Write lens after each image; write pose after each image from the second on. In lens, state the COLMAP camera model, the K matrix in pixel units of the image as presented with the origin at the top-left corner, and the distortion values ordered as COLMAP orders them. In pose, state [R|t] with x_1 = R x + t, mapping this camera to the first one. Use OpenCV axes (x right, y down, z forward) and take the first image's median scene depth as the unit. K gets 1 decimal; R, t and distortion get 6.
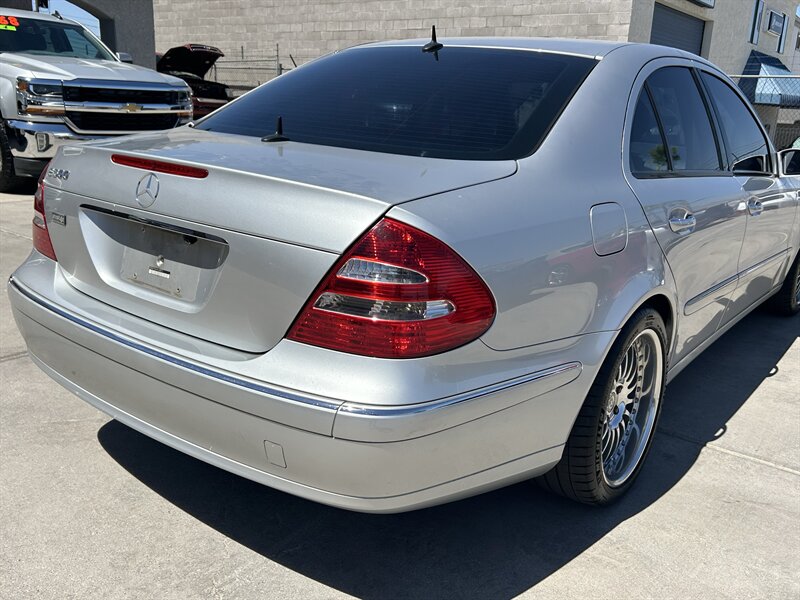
lens RADIAL K [[727.0, 0, 425.5], [0, 727.0, 297.8], [0, 0, 1]] dist [0.016246, 0.000000]
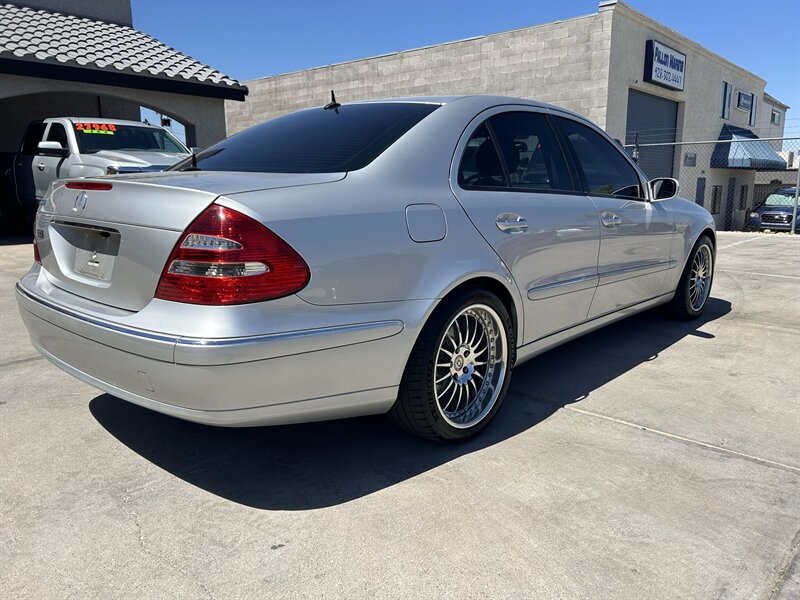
lens RADIAL K [[600.7, 0, 418.4], [0, 600.7, 295.0], [0, 0, 1]] dist [0.027495, -0.020077]
pose [[0.995992, -0.032210, -0.083441, 0.264367], [0.025374, 0.996332, -0.081727, 0.103825], [0.085768, 0.079282, 0.993156, -0.066100]]
